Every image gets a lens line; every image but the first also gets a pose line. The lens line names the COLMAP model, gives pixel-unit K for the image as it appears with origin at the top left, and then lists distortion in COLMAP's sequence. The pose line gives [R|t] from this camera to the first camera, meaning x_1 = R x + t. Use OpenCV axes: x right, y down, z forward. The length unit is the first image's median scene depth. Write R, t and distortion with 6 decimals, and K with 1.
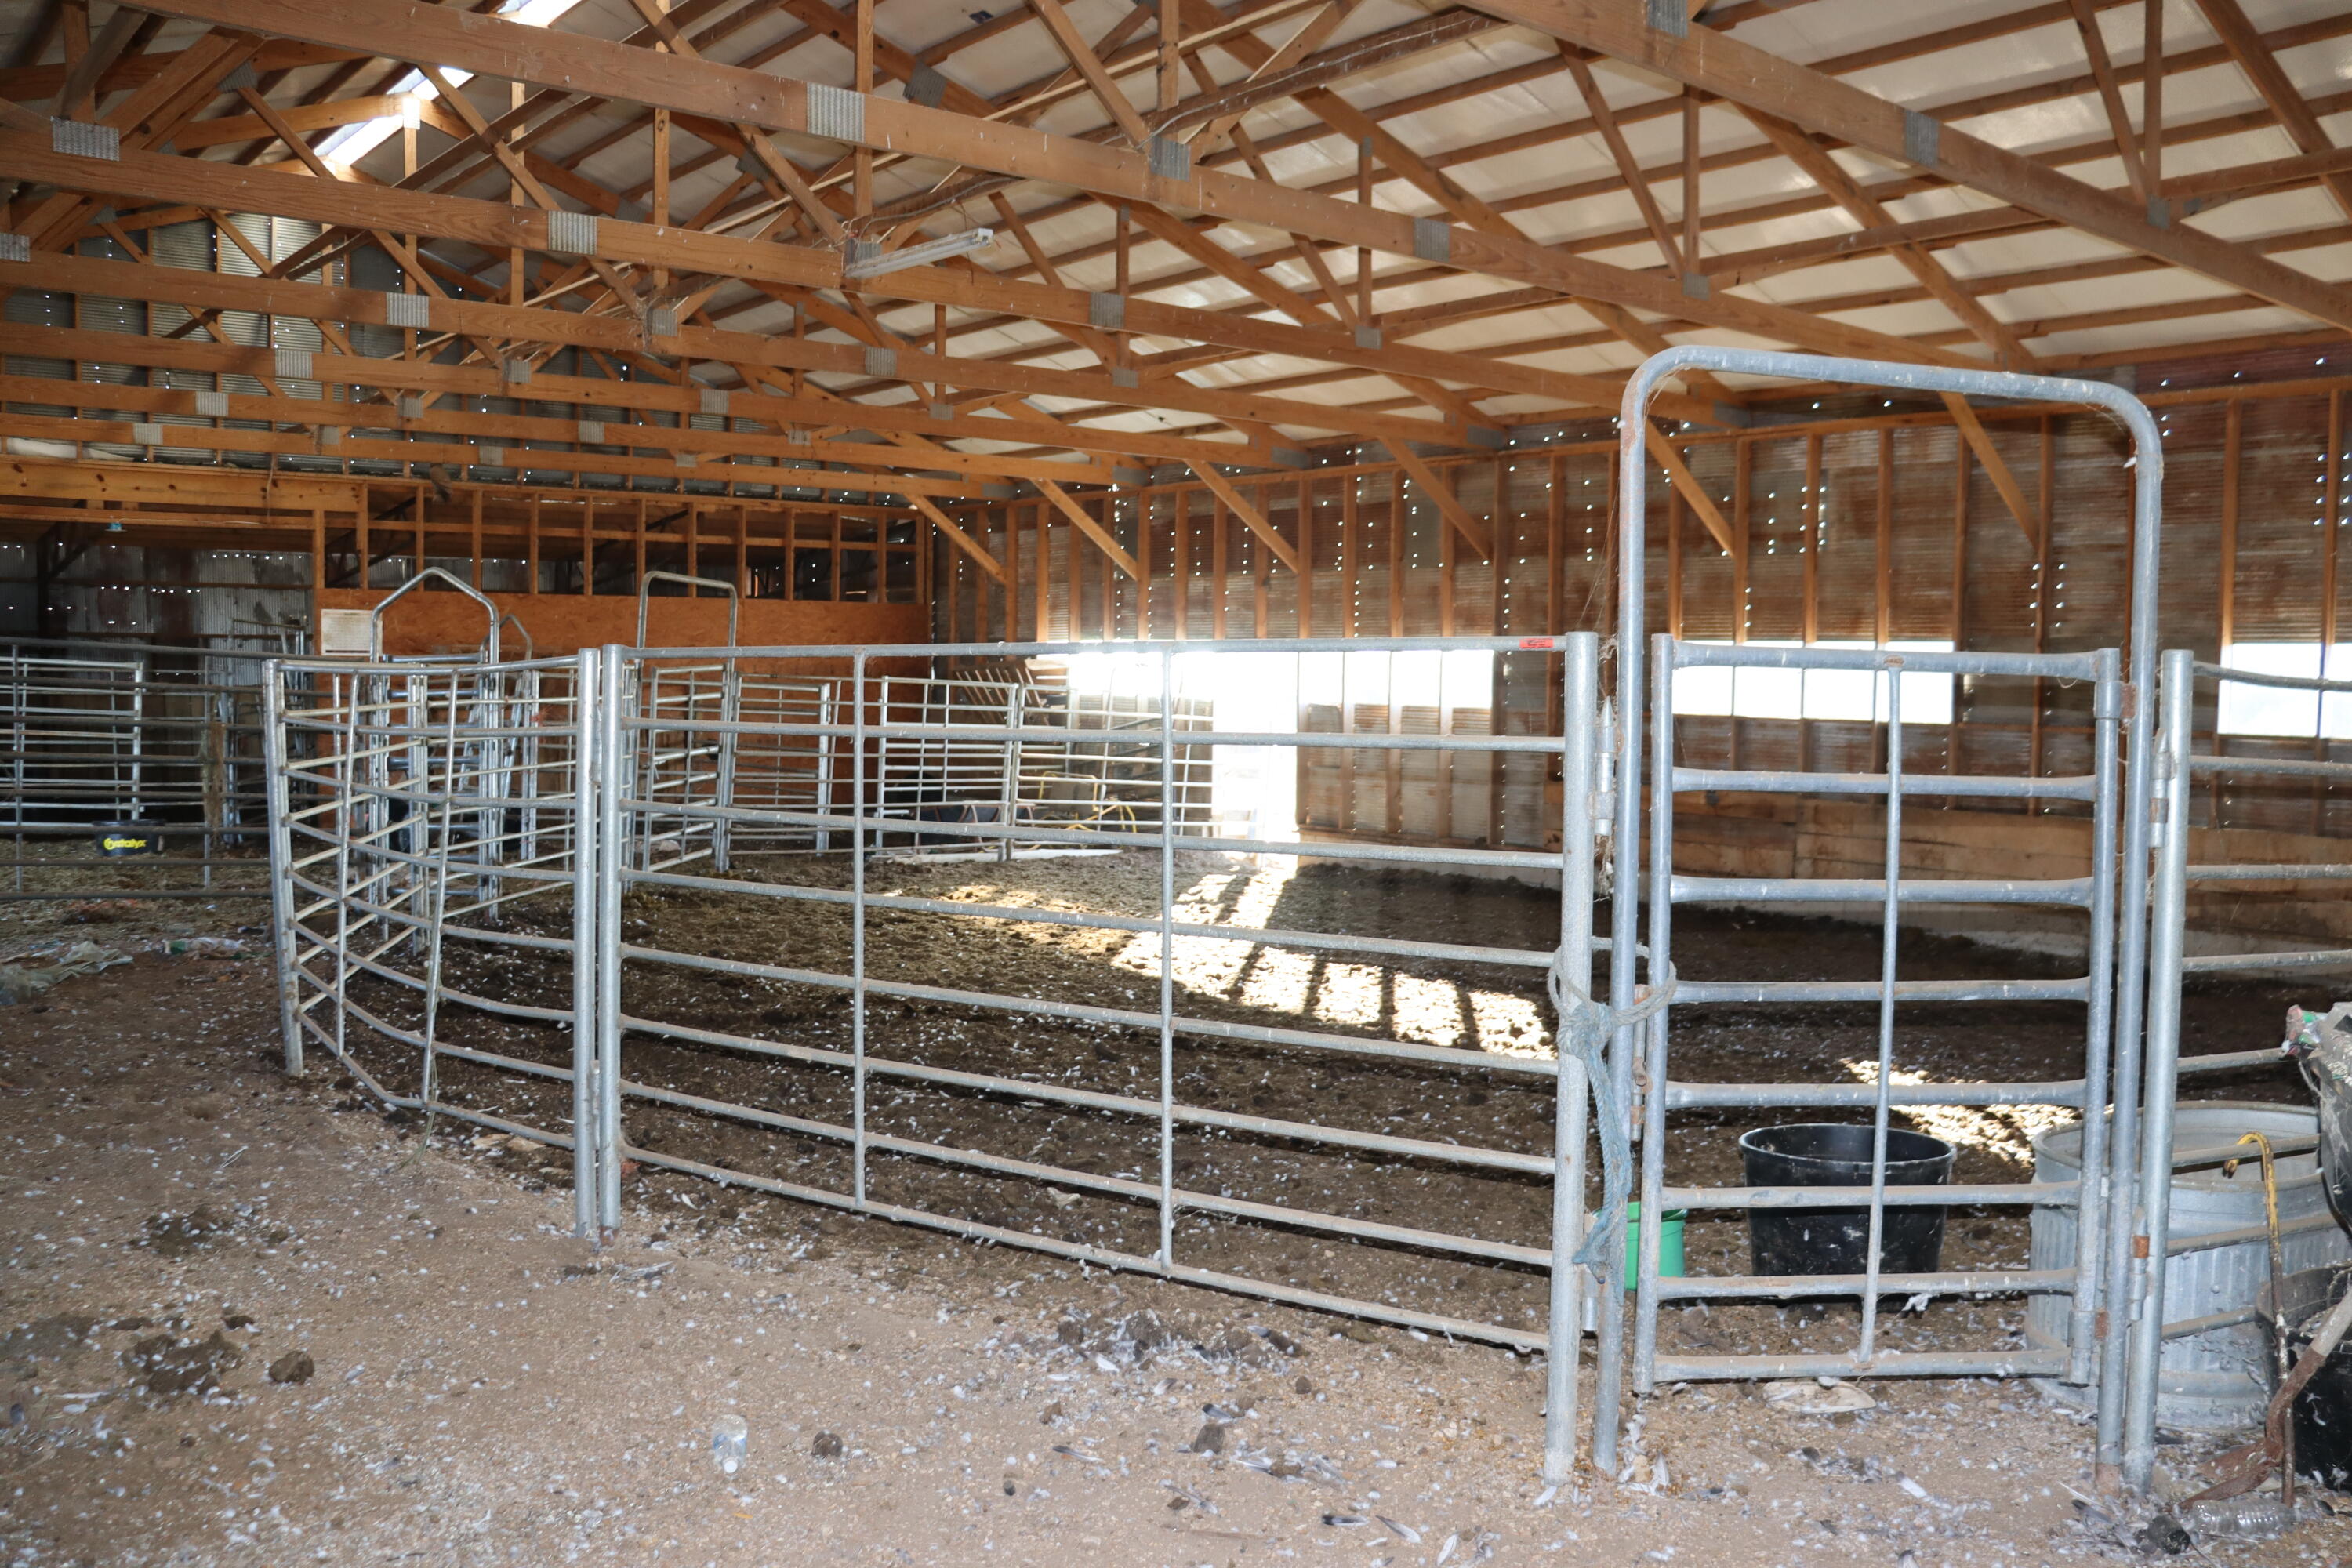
lens RADIAL K [[1960.2, 0, 1176.0], [0, 1960.2, 784.0], [0, 0, 1]] dist [-0.186189, 0.205020]
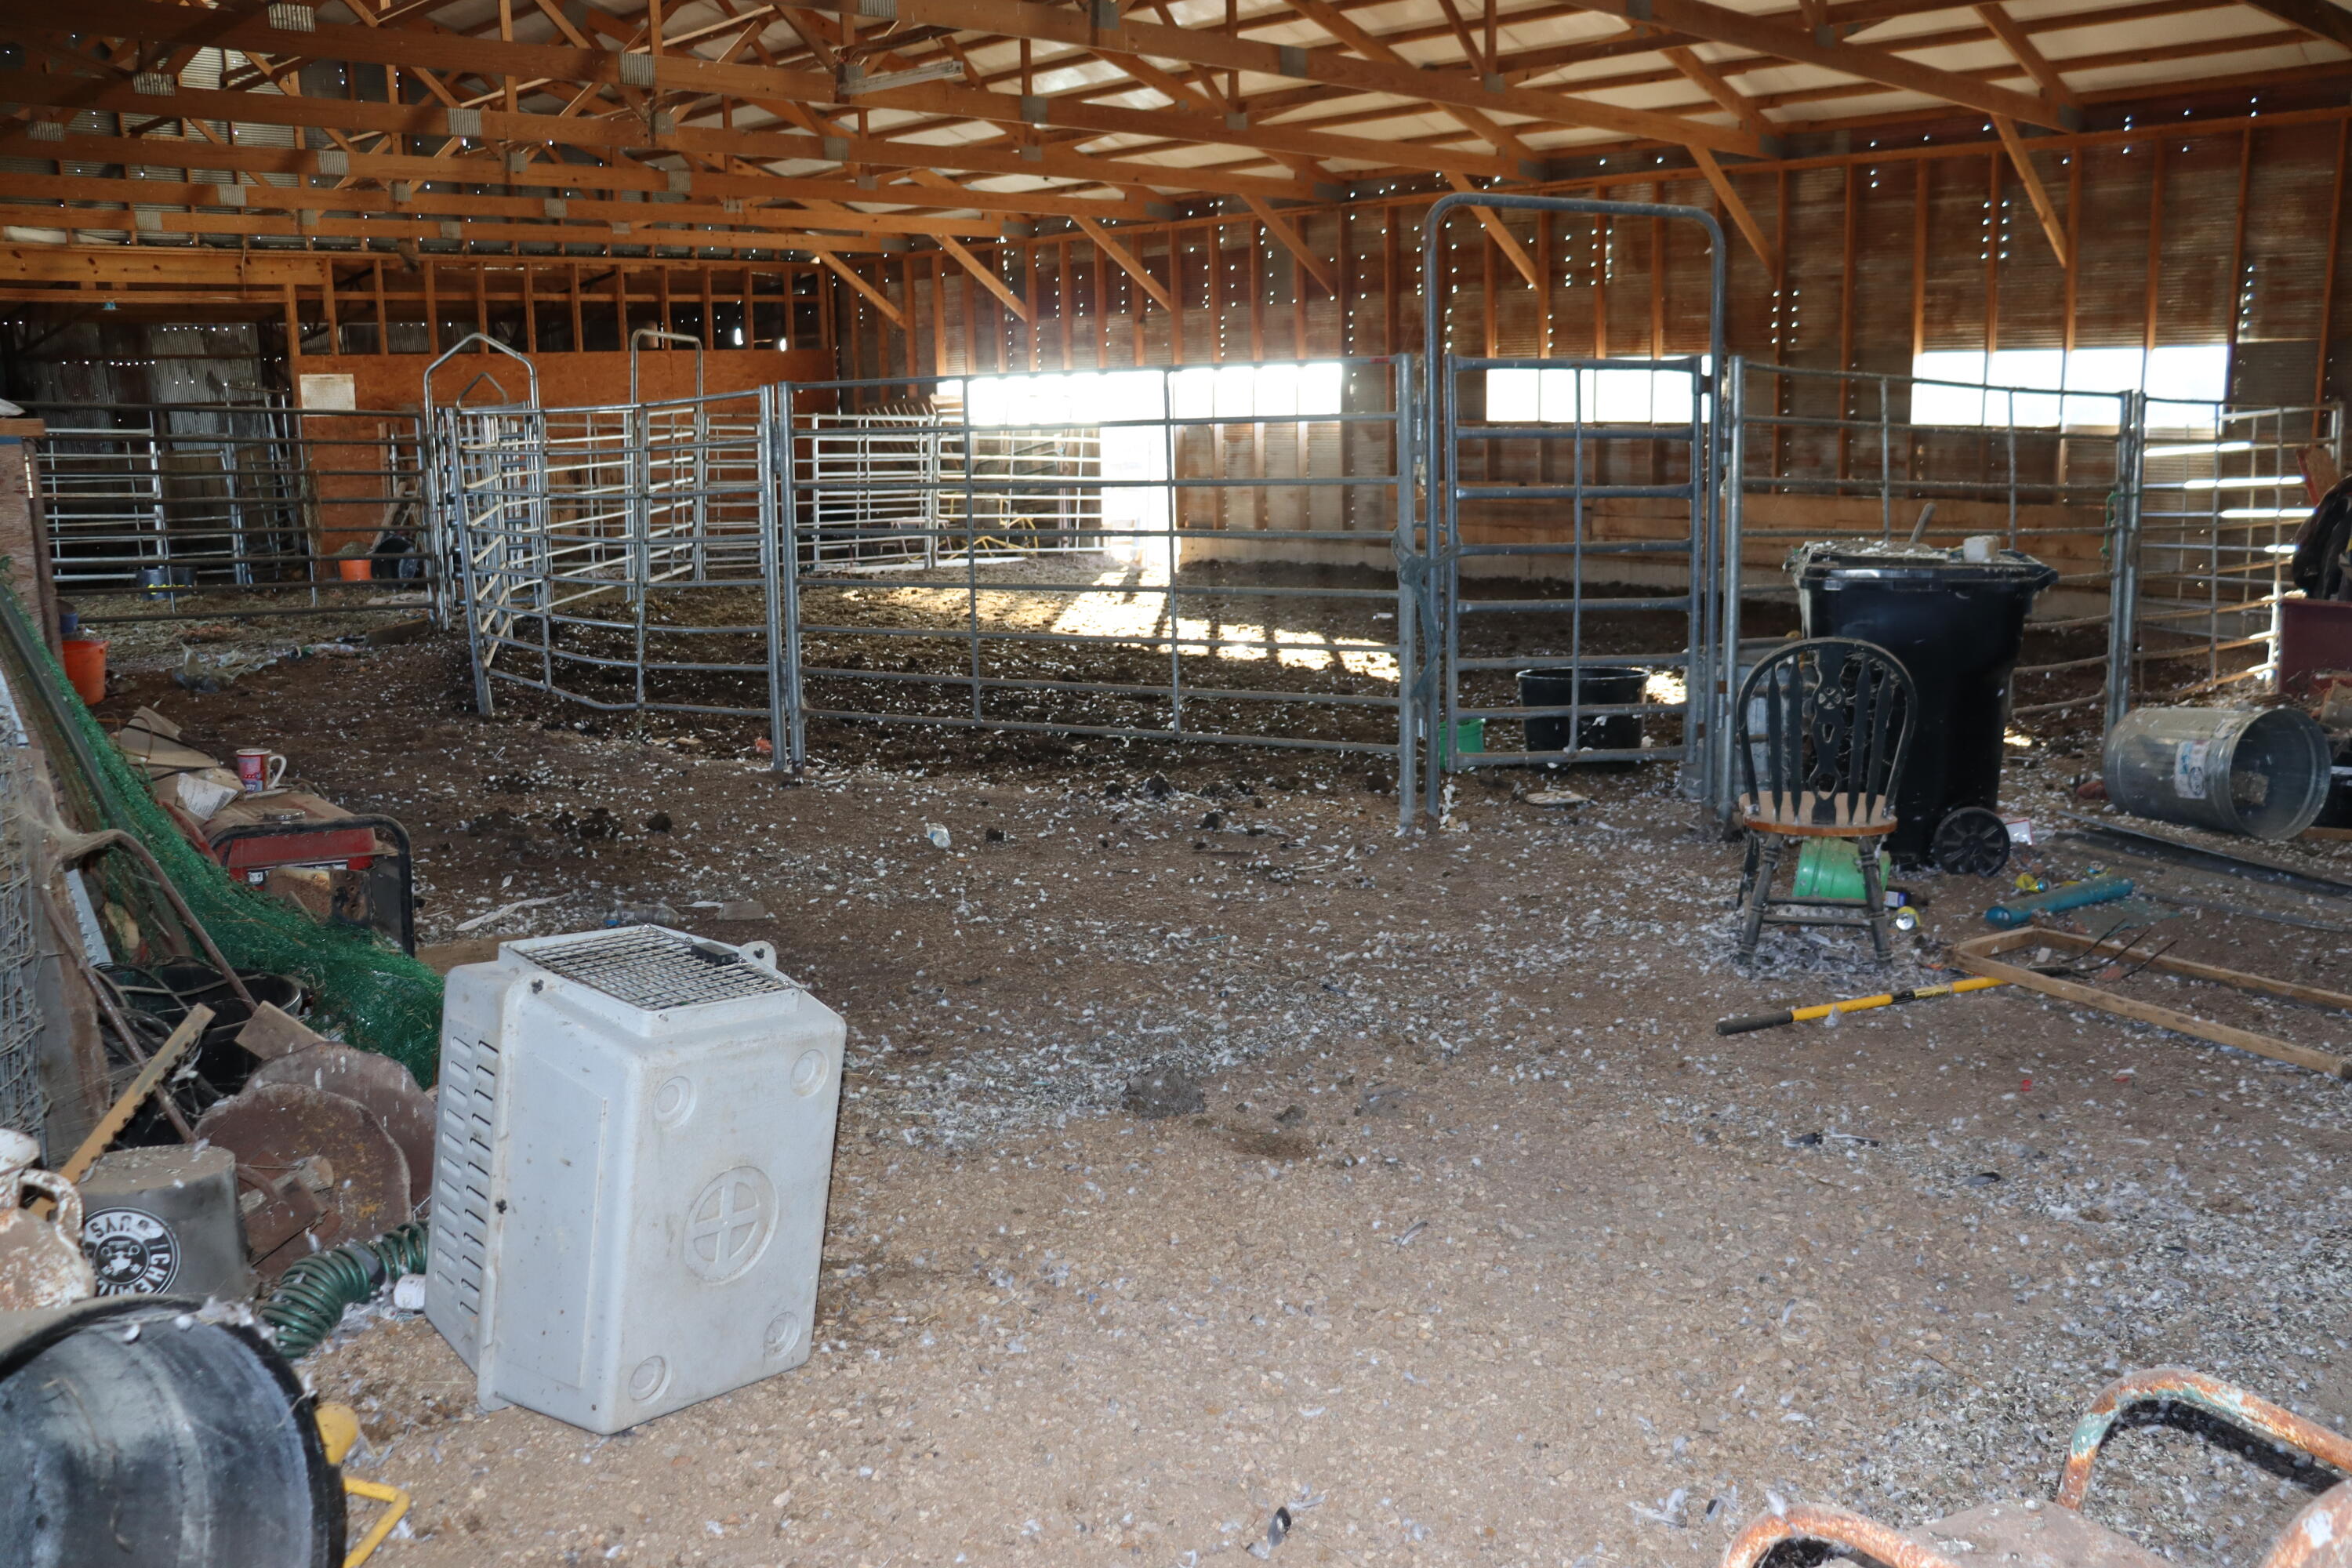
lens RADIAL K [[1960.2, 0, 1176.0], [0, 1960.2, 784.0], [0, 0, 1]] dist [-0.186189, 0.205020]
pose [[0.995895, -0.047002, 0.077357, -0.035306], [0.036189, 0.990092, 0.135677, 0.013556], [-0.082968, -0.132321, 0.987729, -0.169391]]
